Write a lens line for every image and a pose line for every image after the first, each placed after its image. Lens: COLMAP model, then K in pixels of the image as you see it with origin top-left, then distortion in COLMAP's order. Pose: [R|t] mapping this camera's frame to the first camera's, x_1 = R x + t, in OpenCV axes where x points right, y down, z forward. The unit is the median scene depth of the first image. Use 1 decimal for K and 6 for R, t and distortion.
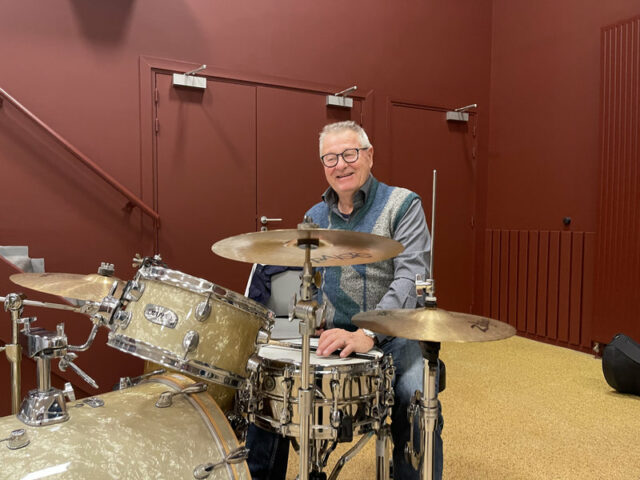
lens RADIAL K [[474.7, 0, 297.8], [0, 474.7, 239.7], [0, 0, 1]] dist [0.003570, 0.000661]
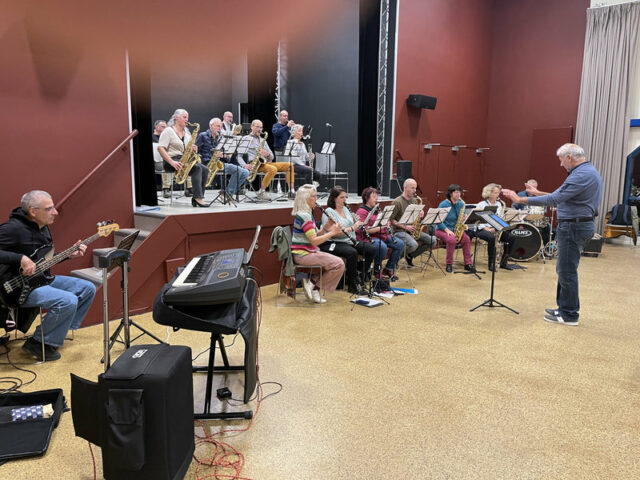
lens RADIAL K [[488.3, 0, 320.0], [0, 488.3, 240.0], [0, 0, 1]] dist [0.065820, -0.082922]
pose [[0.925644, -0.047204, 0.375439, -3.783539], [0.008255, 0.994471, 0.104683, -0.141226], [-0.378305, -0.093799, 0.920917, -3.057752]]
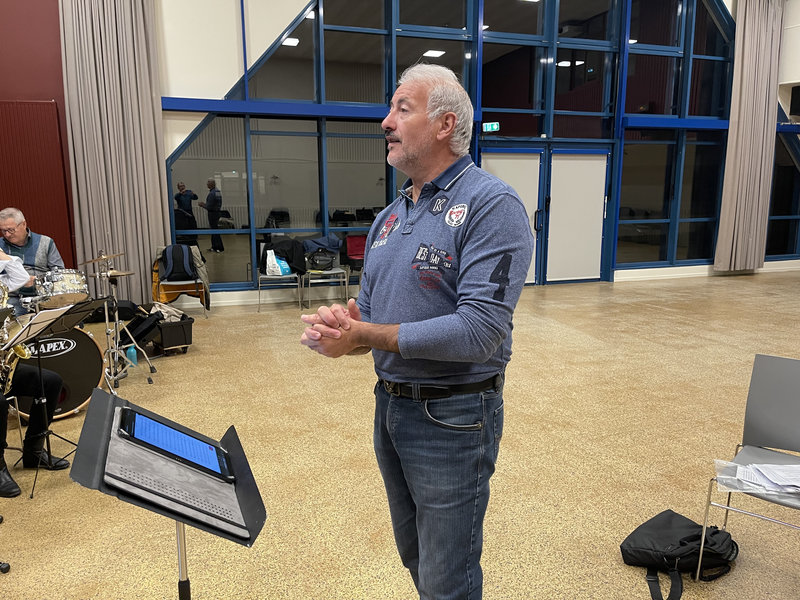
lens RADIAL K [[600.8, 0, 396.7], [0, 600.8, 299.8], [0, 0, 1]] dist [0.104334, -0.146848]
pose [[0.116822, -0.184684, 0.975830, -2.310425], [0.044420, 0.982546, 0.180637, -0.230351], [-0.992159, 0.022243, 0.122987, -1.073597]]
